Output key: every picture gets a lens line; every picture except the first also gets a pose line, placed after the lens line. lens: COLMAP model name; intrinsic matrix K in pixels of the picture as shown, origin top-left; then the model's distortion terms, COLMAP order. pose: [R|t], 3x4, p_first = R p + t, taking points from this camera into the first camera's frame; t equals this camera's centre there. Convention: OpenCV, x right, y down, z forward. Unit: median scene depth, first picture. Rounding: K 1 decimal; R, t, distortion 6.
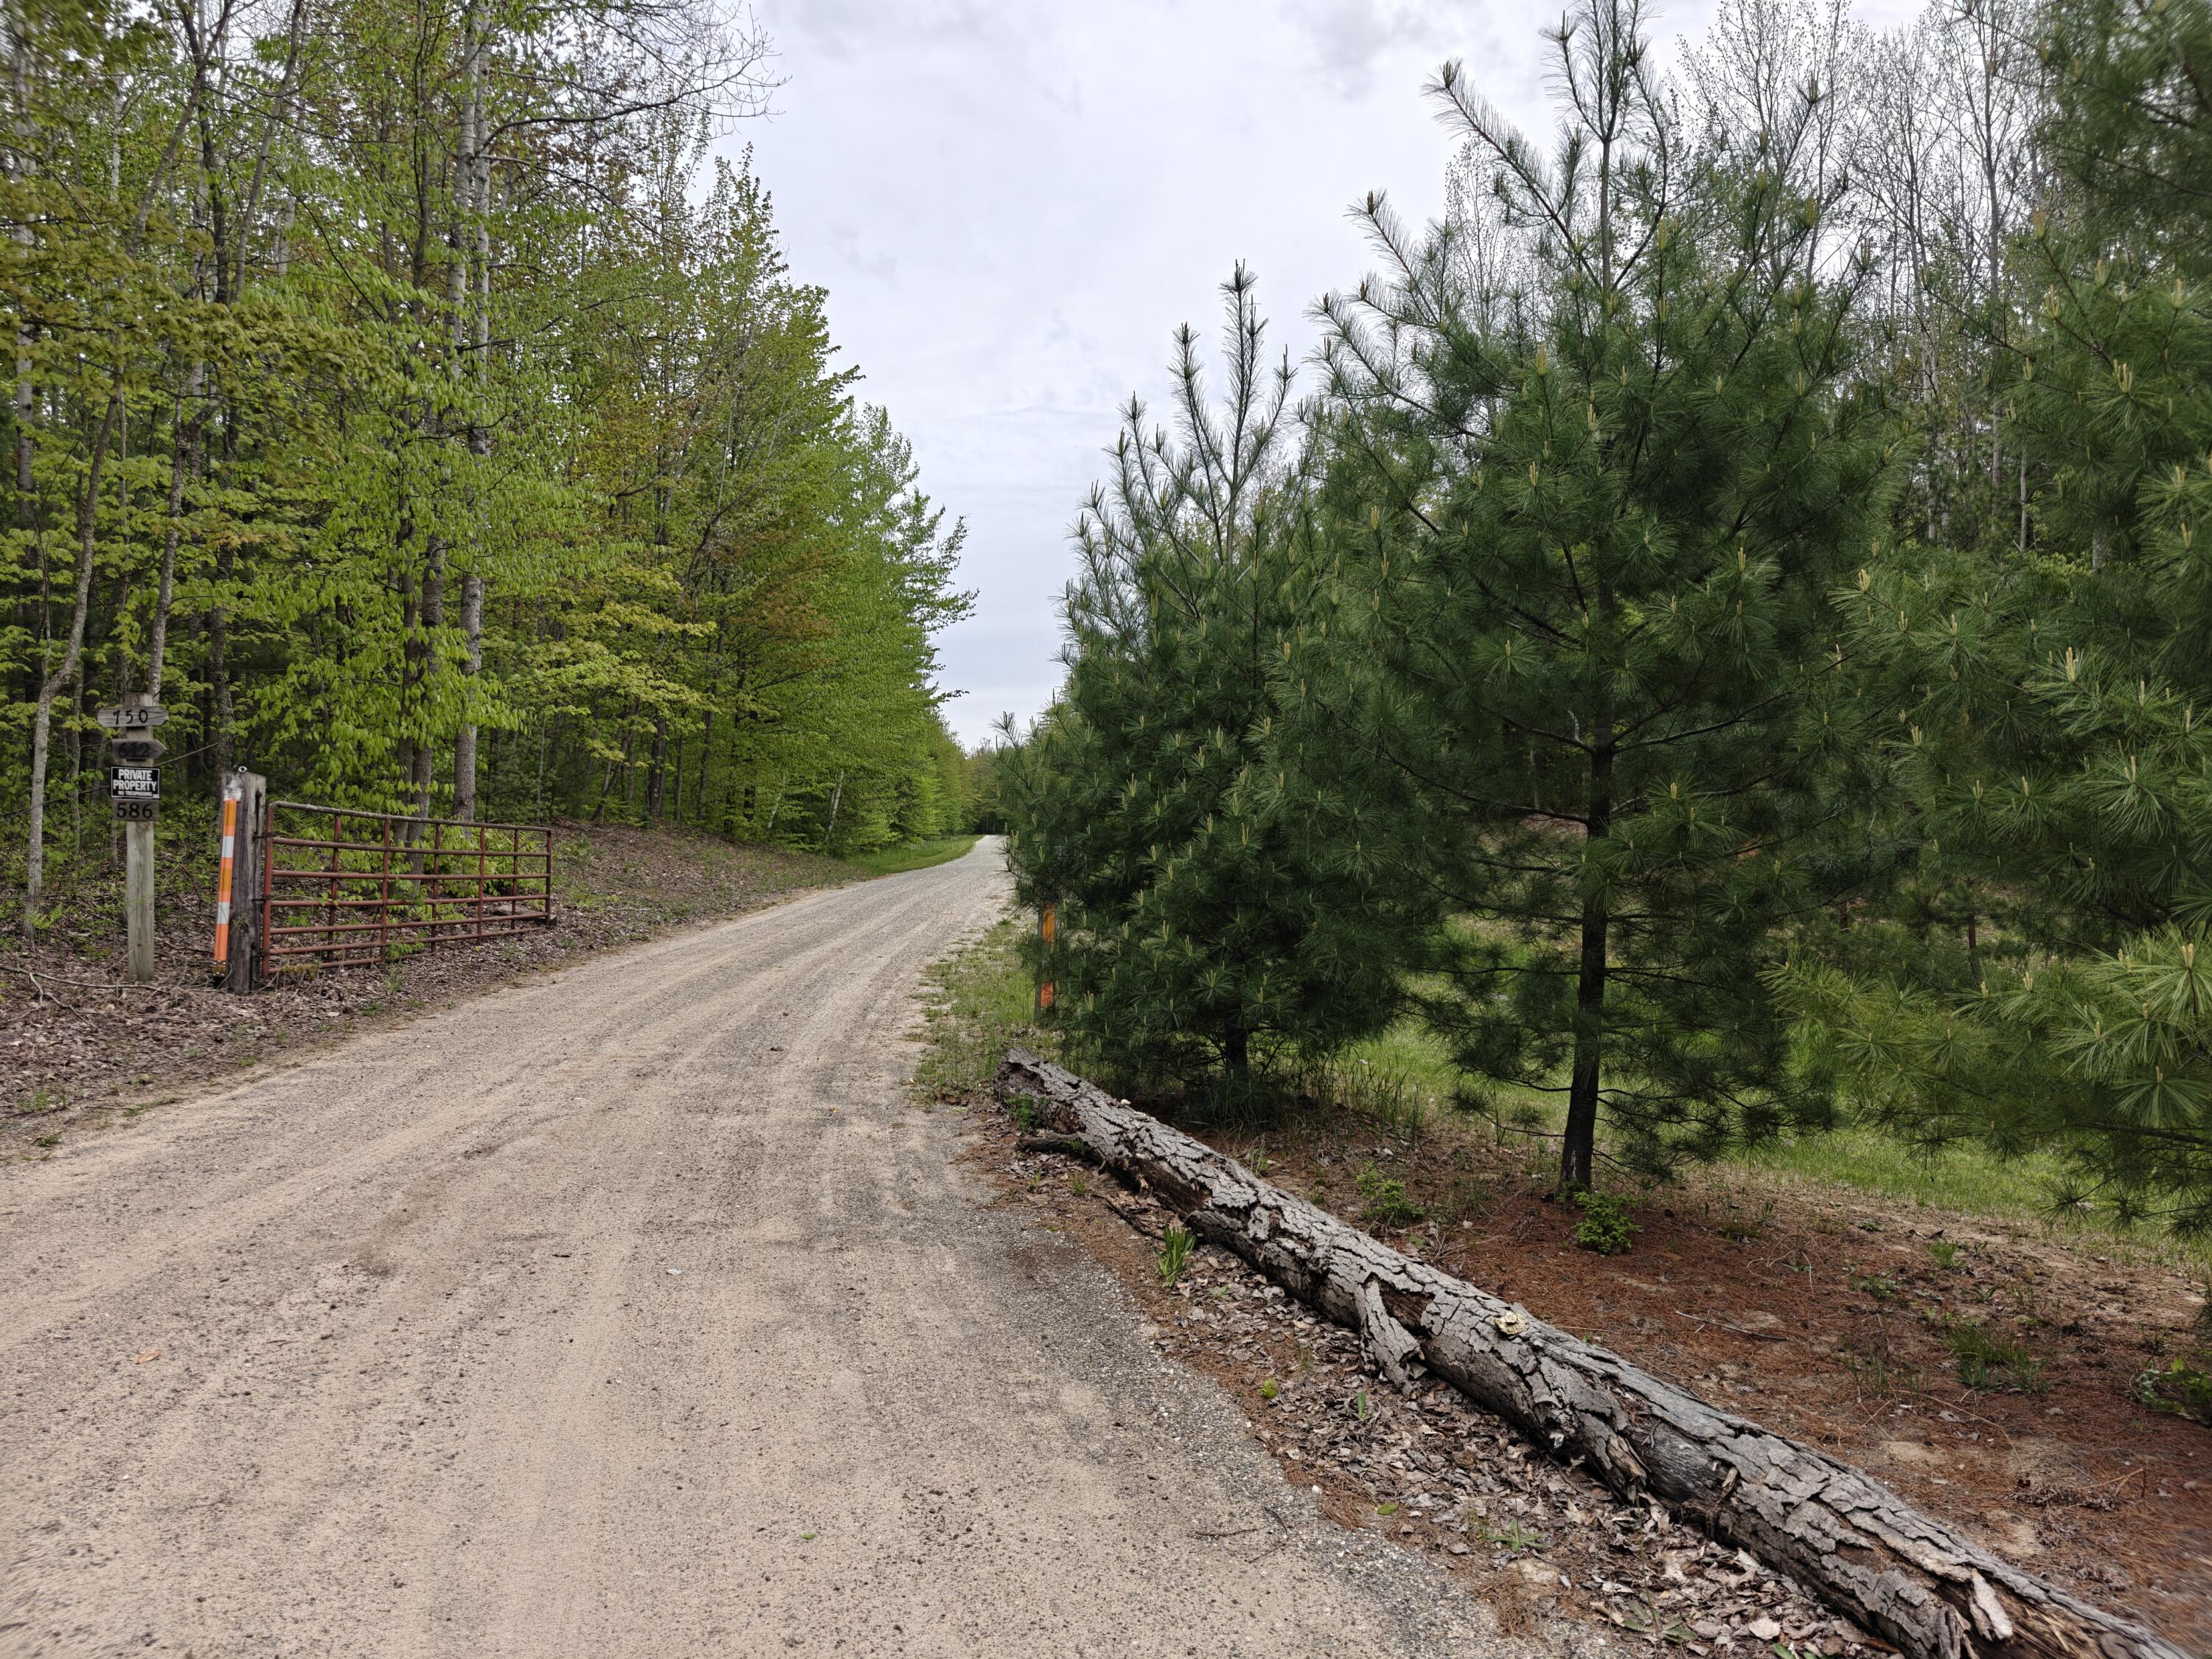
lens RADIAL K [[1478.7, 0, 1111.7], [0, 1478.7, 840.8], [0, 0, 1]] dist [-0.006725, -0.002304]
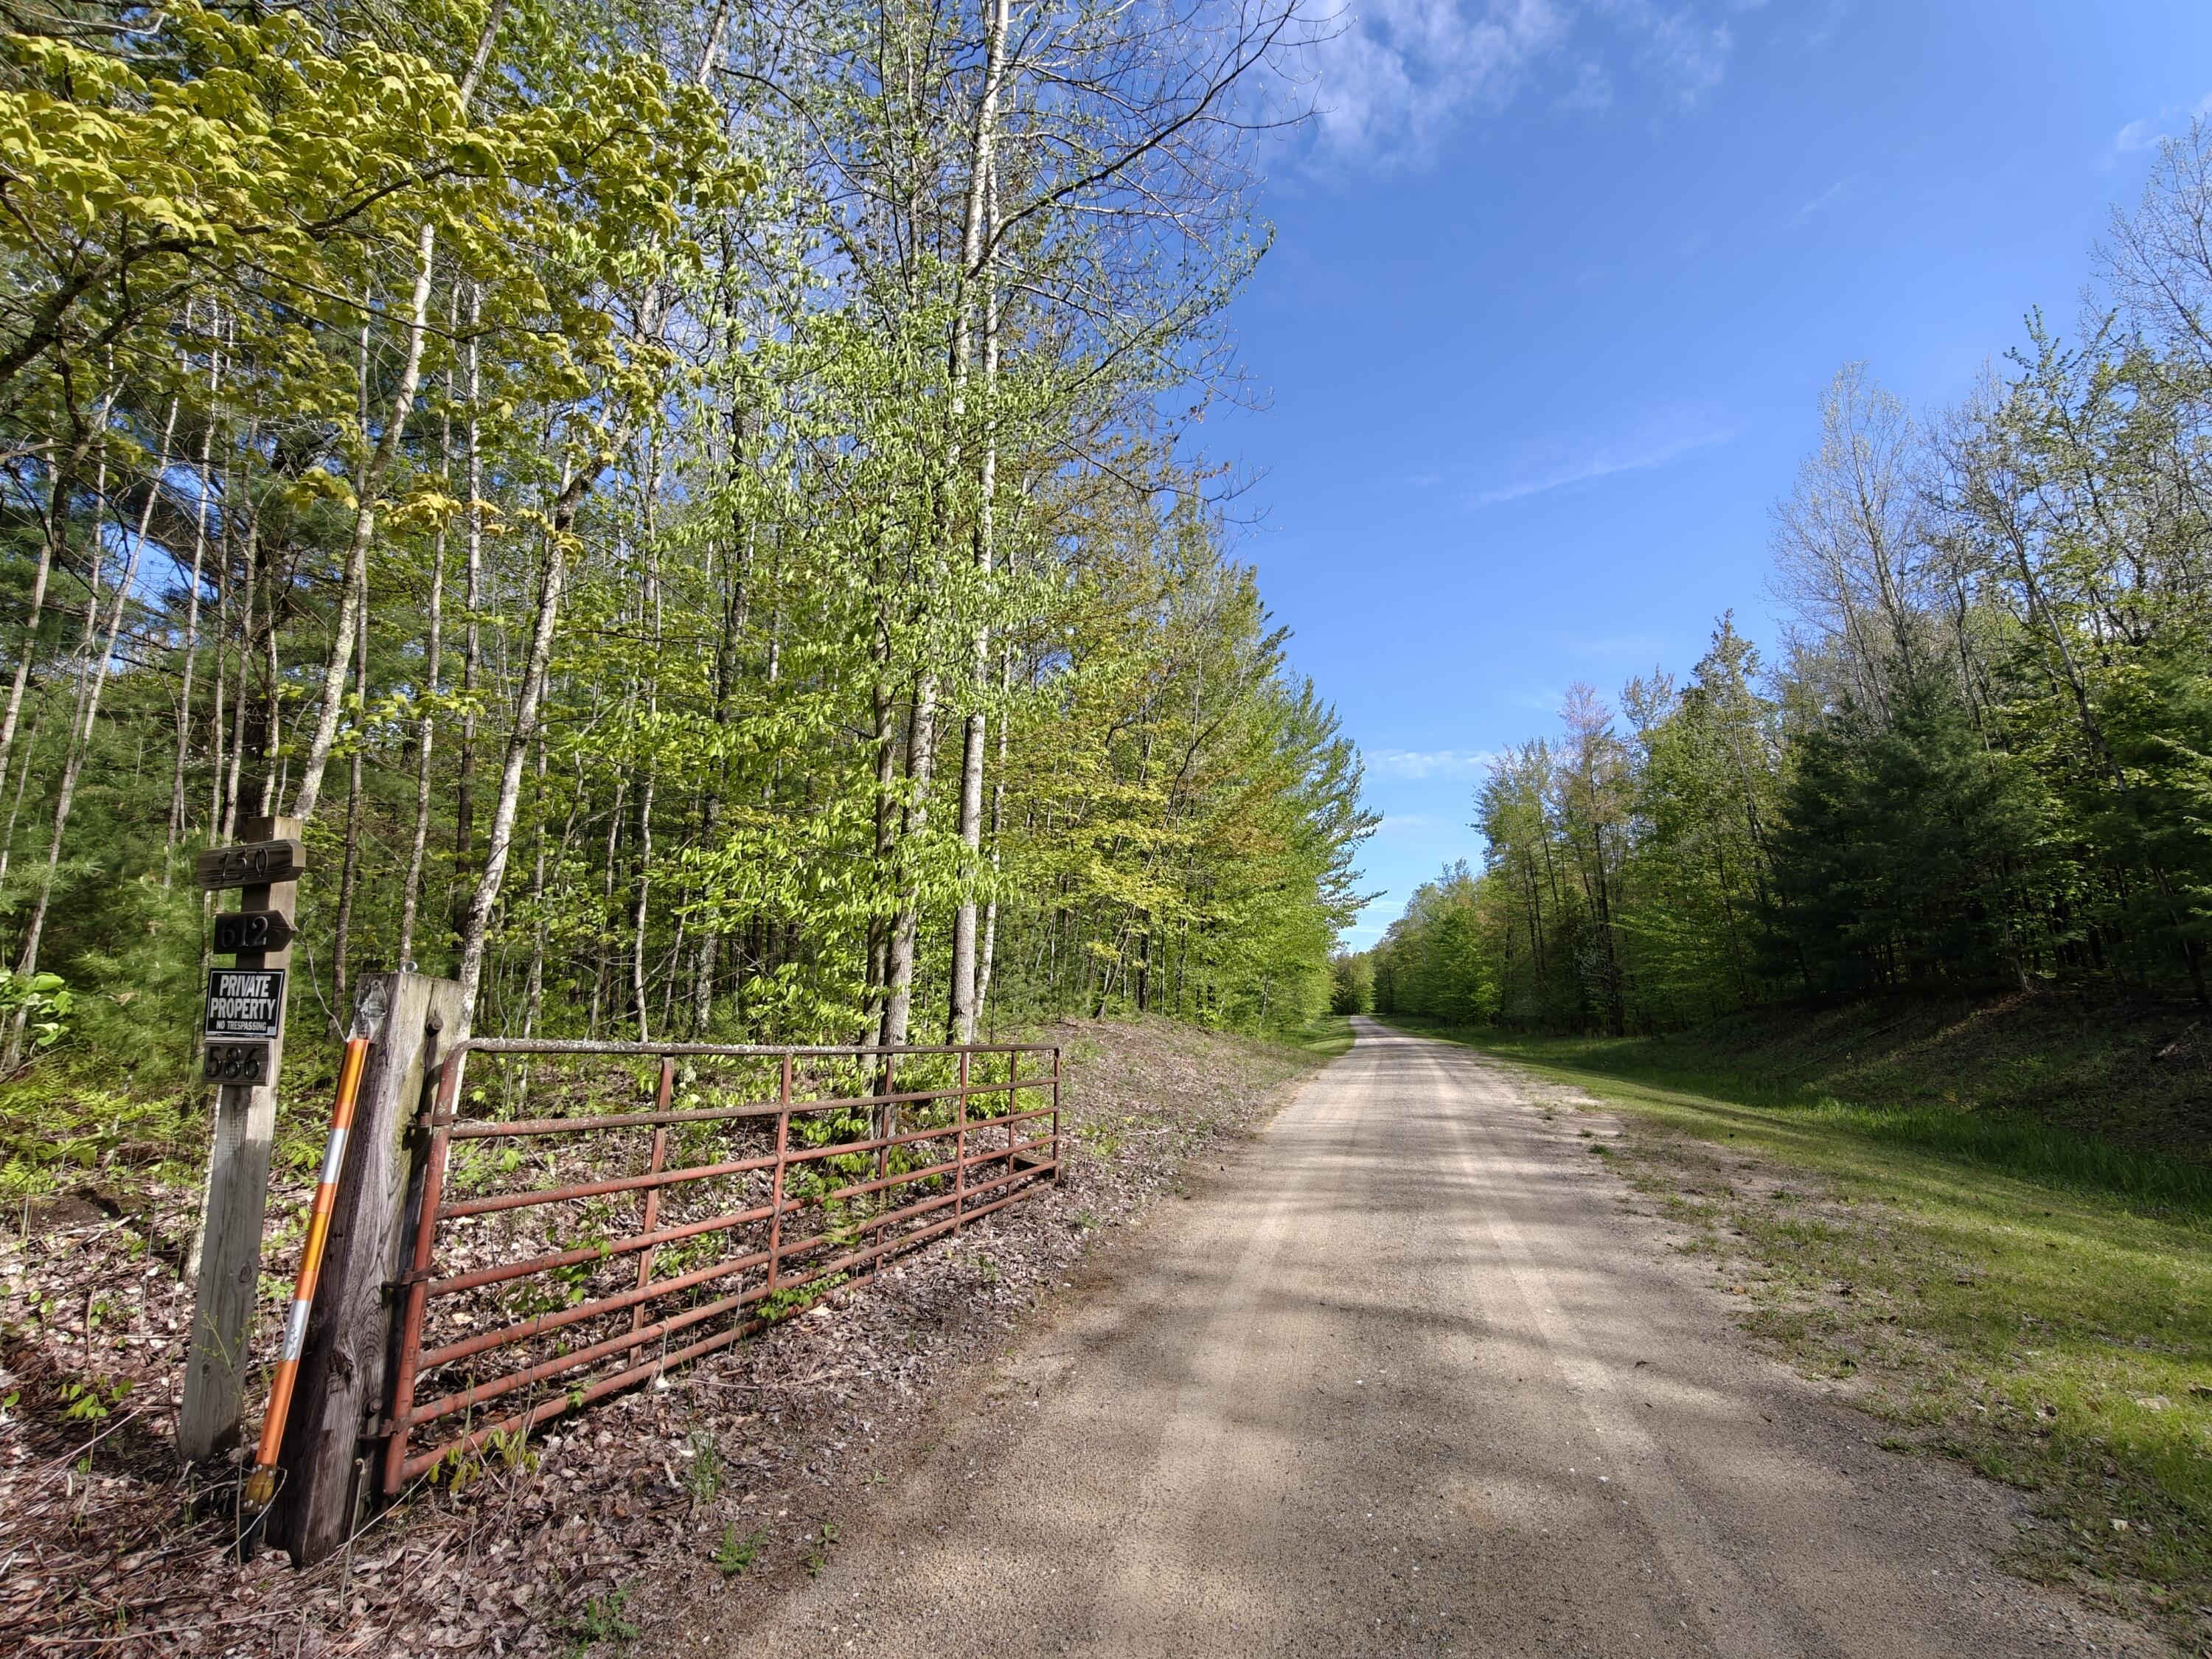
lens RADIAL K [[966.4, 0, 1112.5], [0, 966.4, 830.4], [0, 0, 1]] dist [-0.000354, 0.000150]
pose [[0.950997, -0.075257, -0.299903, -0.290004], [0.016608, 0.980961, -0.193494, -0.028429], [0.308755, 0.179032, 0.934140, 0.768925]]
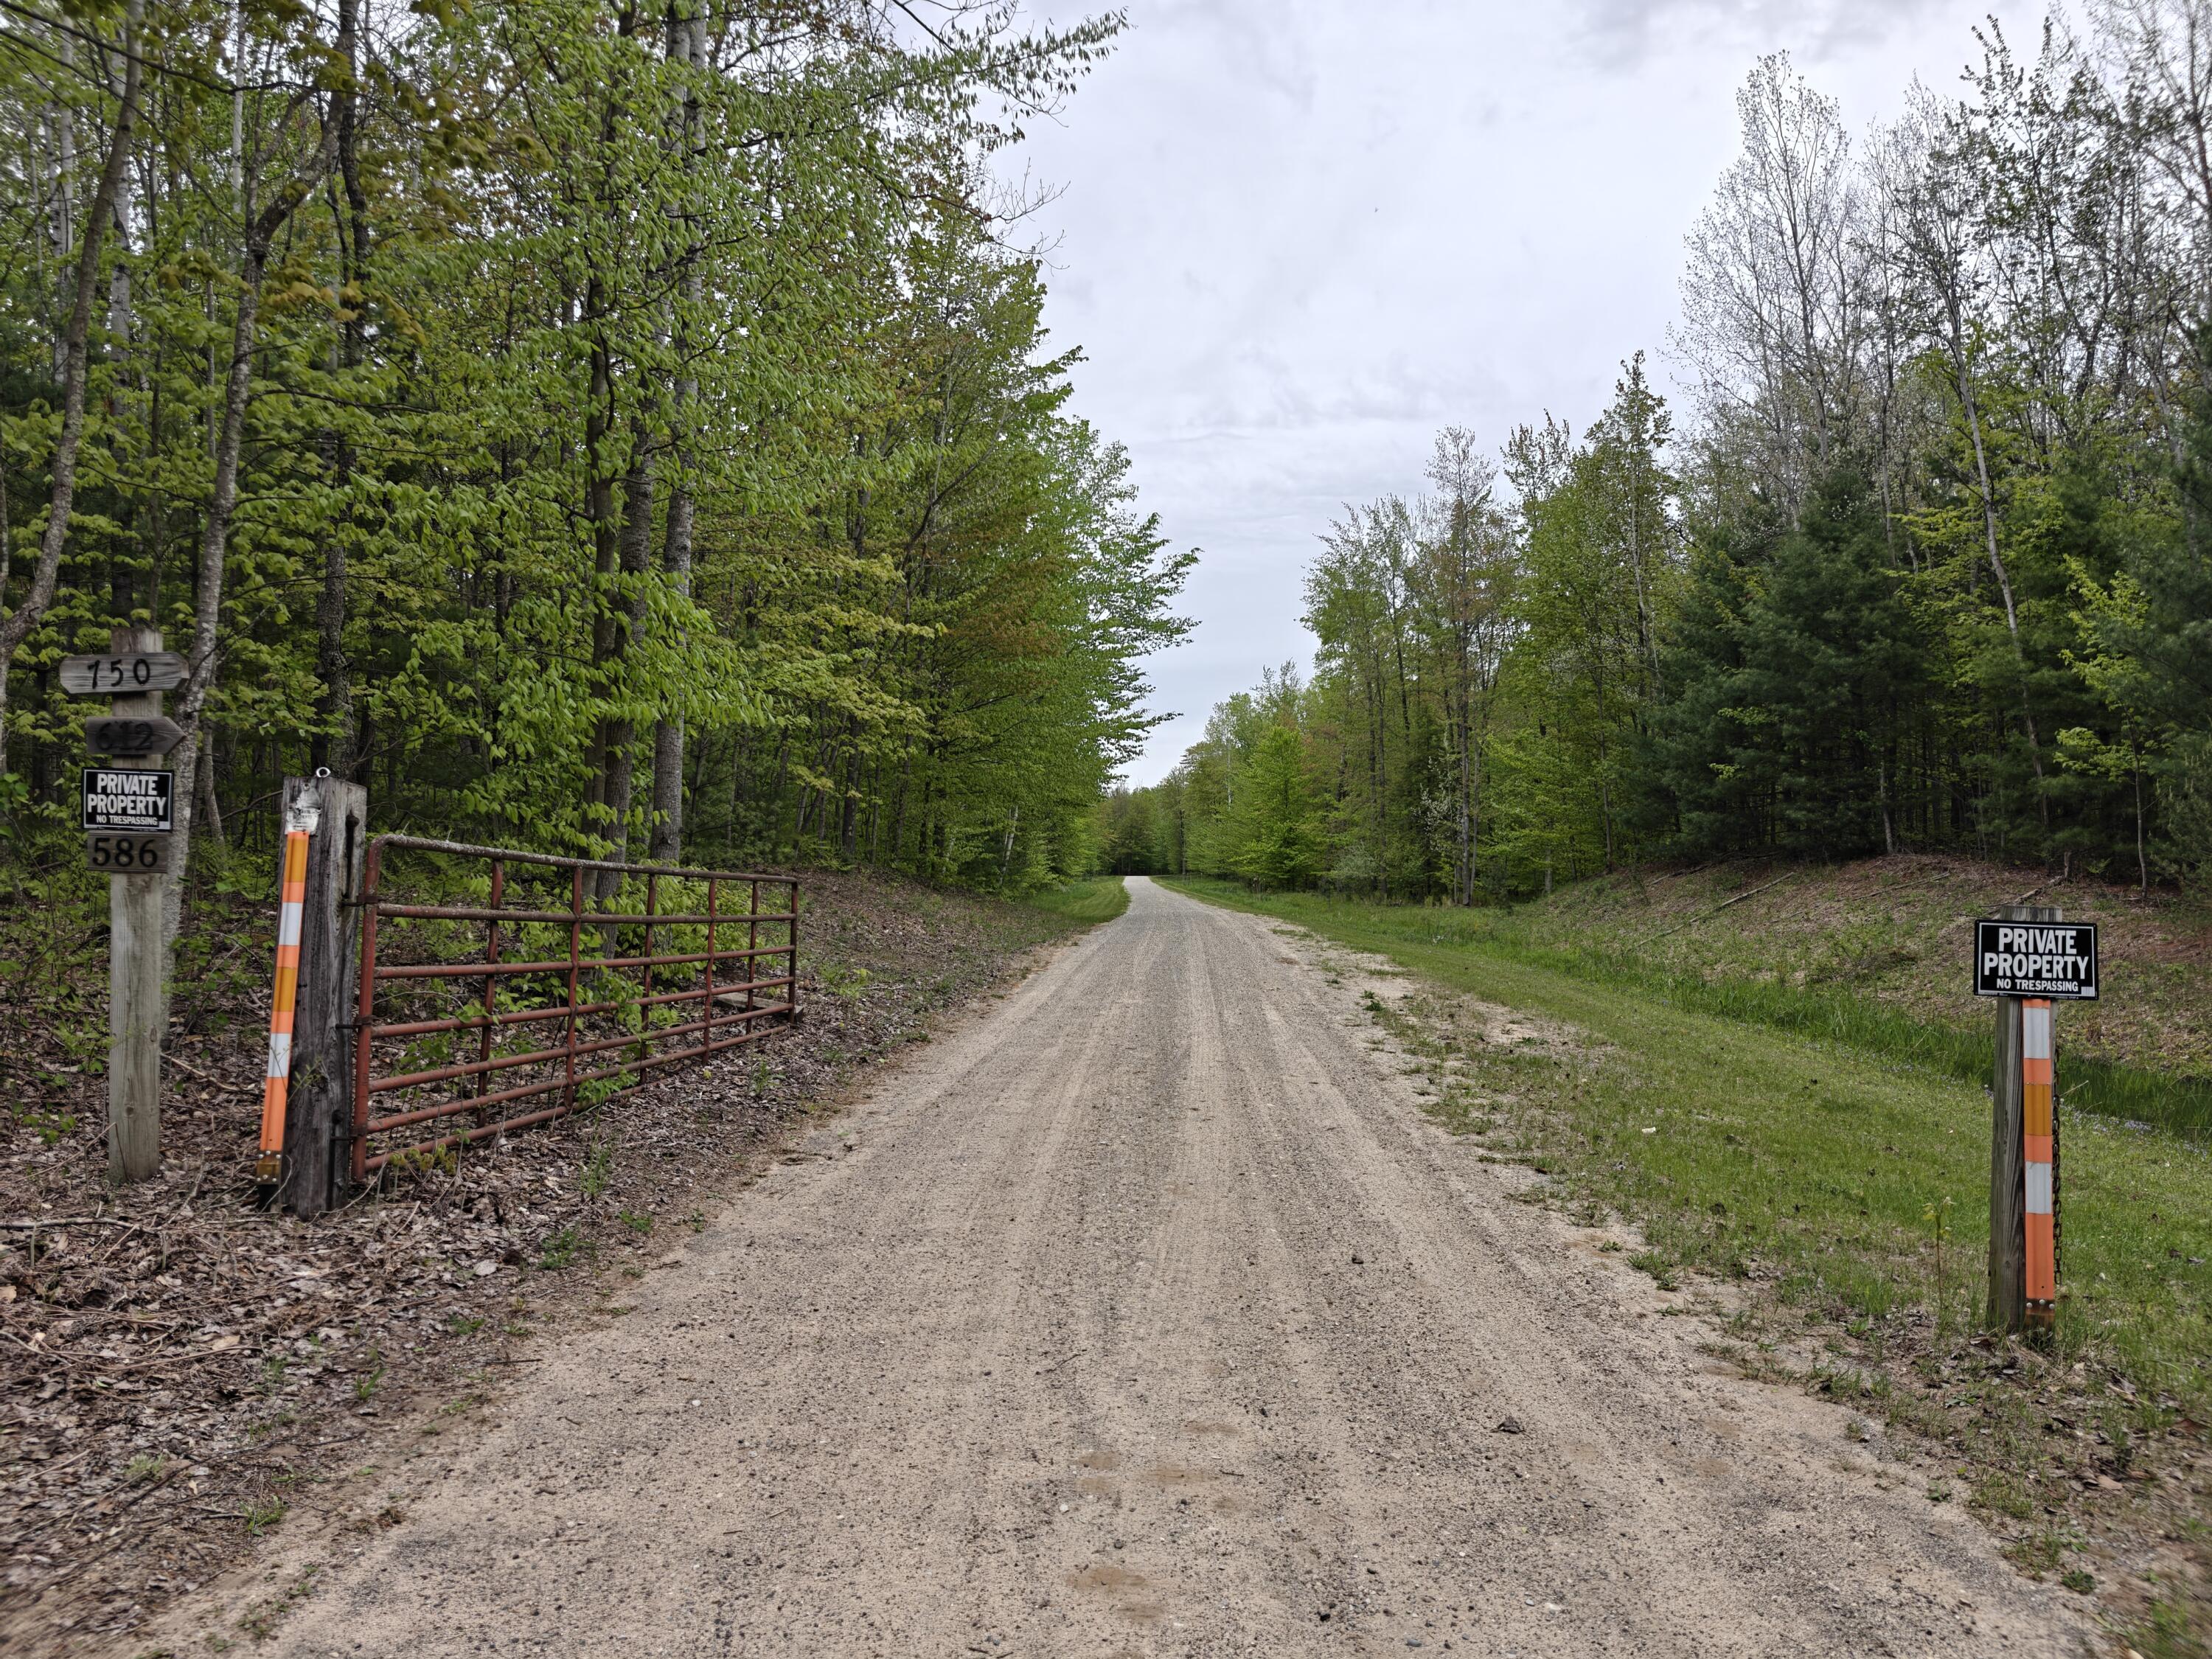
lens RADIAL K [[1478.7, 0, 1104.3], [0, 1478.7, 823.9], [0, 0, 1]] dist [-0.006725, -0.002304]
pose [[0.995931, -0.005557, -0.089950, -0.265624], [0.002072, 0.999245, -0.038789, -0.009704], [0.090098, 0.038445, 0.995191, 0.501950]]
